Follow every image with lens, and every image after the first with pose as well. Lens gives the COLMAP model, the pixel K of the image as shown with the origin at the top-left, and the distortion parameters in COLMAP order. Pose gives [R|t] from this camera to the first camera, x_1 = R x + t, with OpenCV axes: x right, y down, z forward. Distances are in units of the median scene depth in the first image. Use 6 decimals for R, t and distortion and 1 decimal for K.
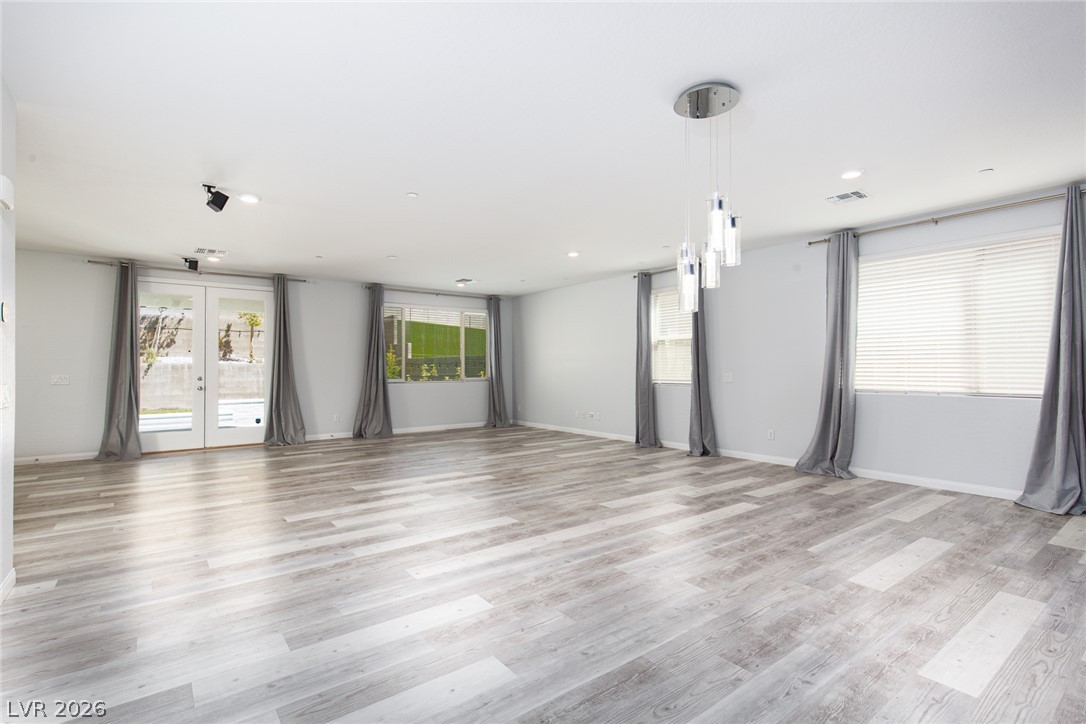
lens RADIAL K [[491.8, 0, 545.1], [0, 491.8, 369.1], [0, 0, 1]] dist [-0.005245, -0.000523]
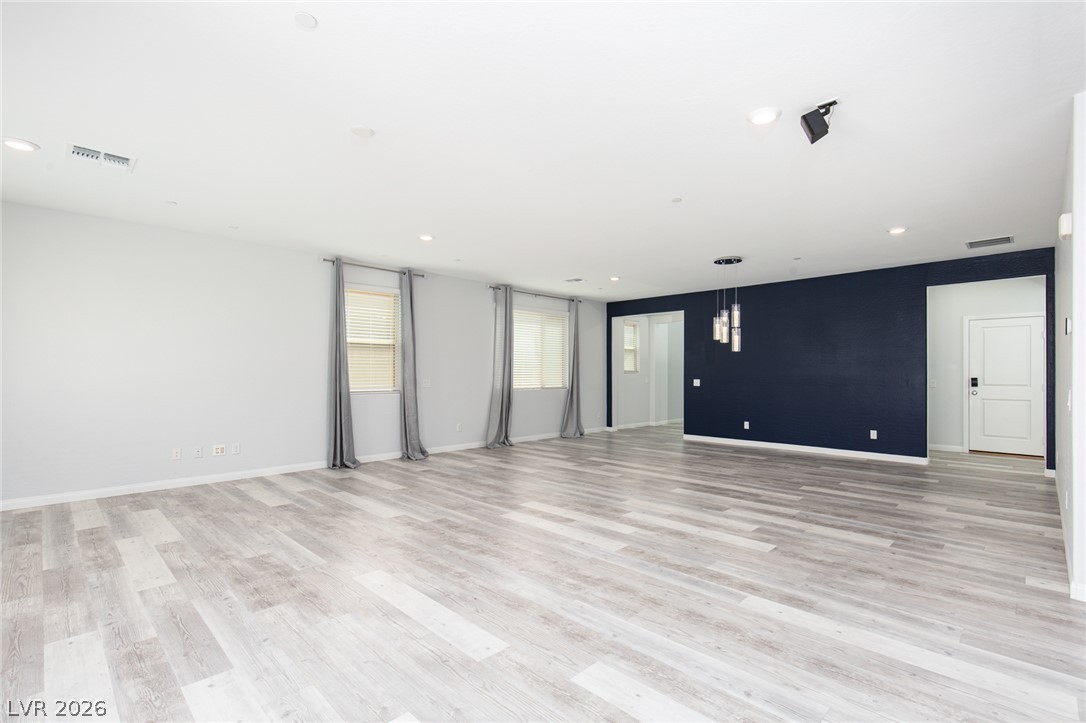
lens RADIAL K [[493.4, 0, 547.3], [0, 493.4, 368.1], [0, 0, 1]] dist [0.000530, -0.001003]
pose [[-0.106830, 0.011008, 0.994216, -1.175650], [-0.001598, 0.999936, -0.011243, -0.004828], [-0.994276, -0.002790, -0.106805, 1.288634]]
